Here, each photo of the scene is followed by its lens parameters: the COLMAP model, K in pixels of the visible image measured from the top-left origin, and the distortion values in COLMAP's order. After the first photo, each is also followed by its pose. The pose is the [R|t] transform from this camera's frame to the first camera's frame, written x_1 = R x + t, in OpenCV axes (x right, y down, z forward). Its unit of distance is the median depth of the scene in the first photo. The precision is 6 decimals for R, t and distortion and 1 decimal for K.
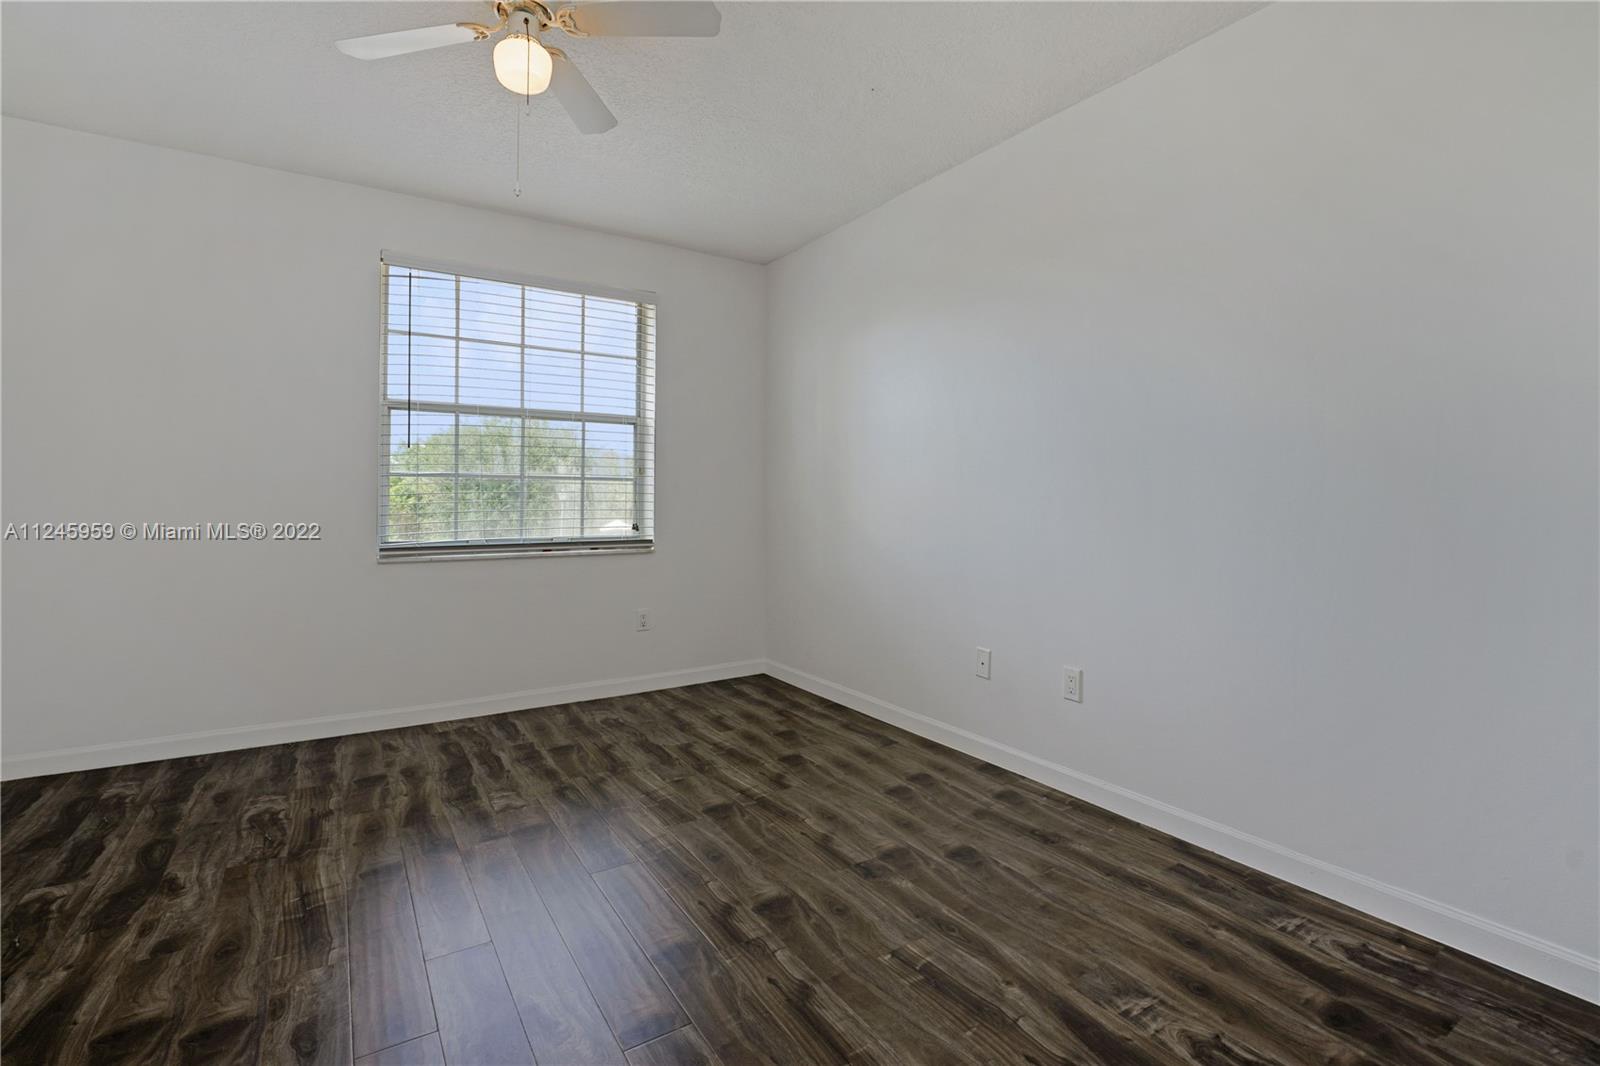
lens RADIAL K [[697.4, 0, 794.4], [0, 697.4, 511.0], [0, 0, 1]] dist [-0.009133, -0.000110]
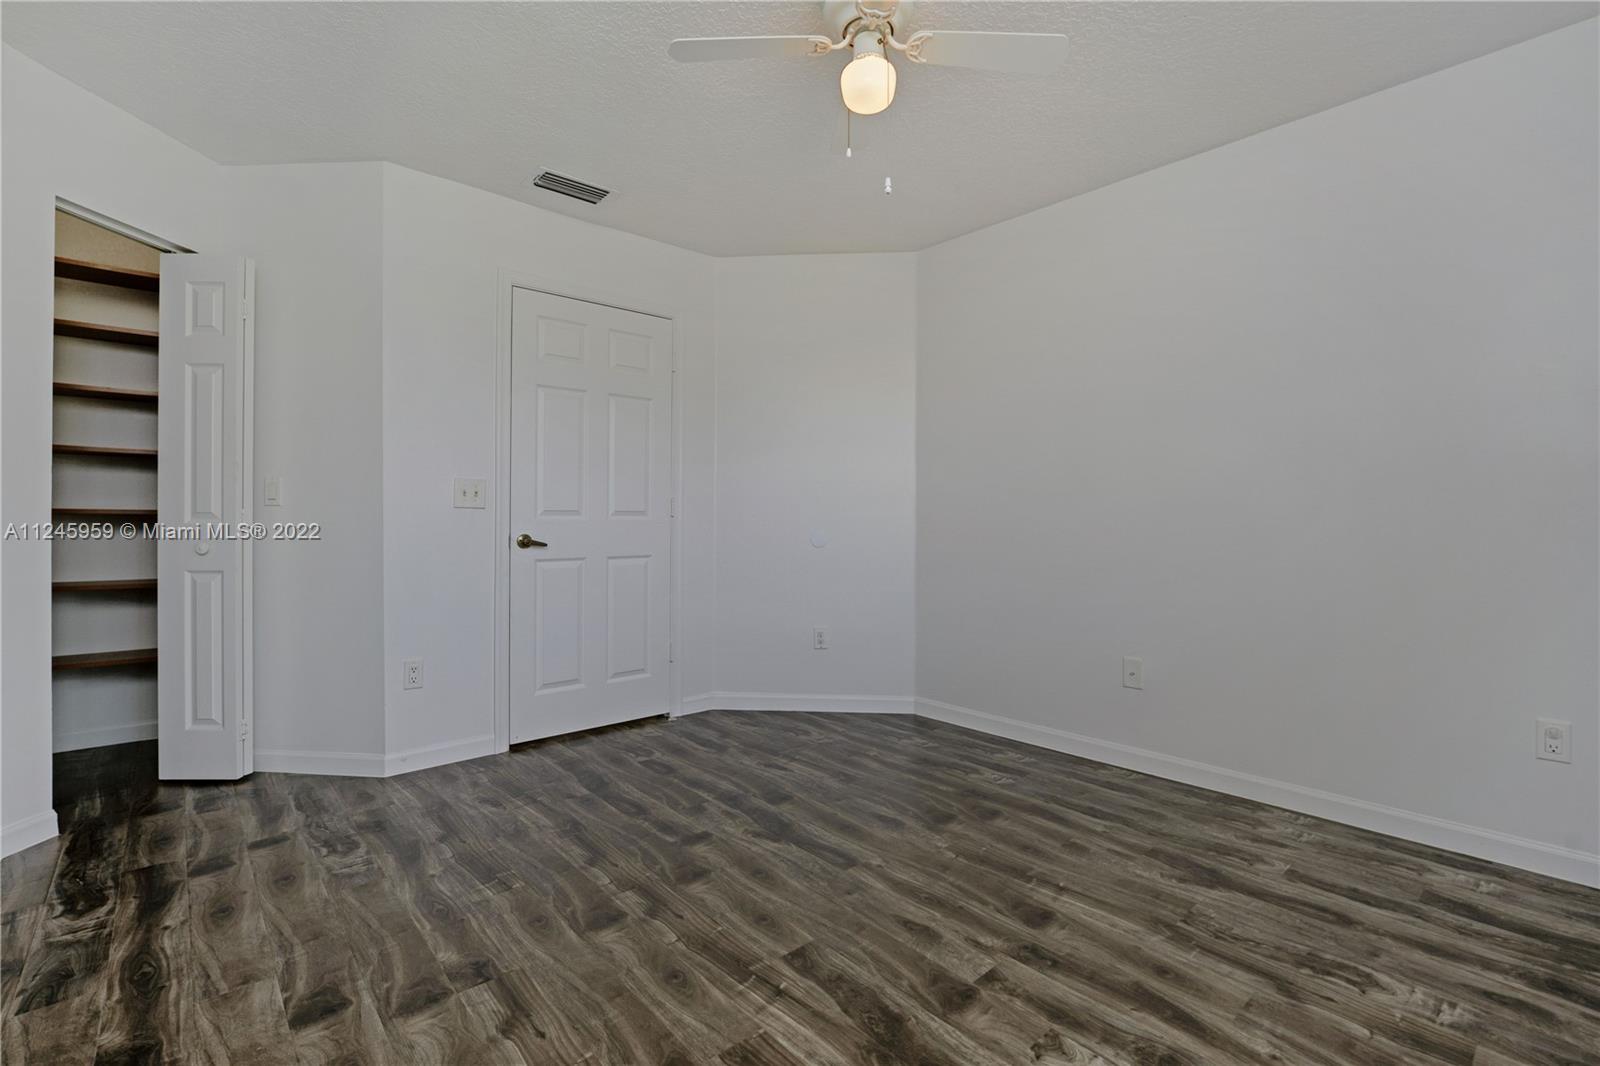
lens RADIAL K [[697.4, 0, 794.4], [0, 697.4, 511.0], [0, 0, 1]] dist [-0.009133, -0.000110]
pose [[-0.988569, -0.005827, -0.150658, -0.139121], [-0.007120, 0.999942, 0.008043, -0.025872], [0.150603, 0.009023, -0.988553, 1.952411]]
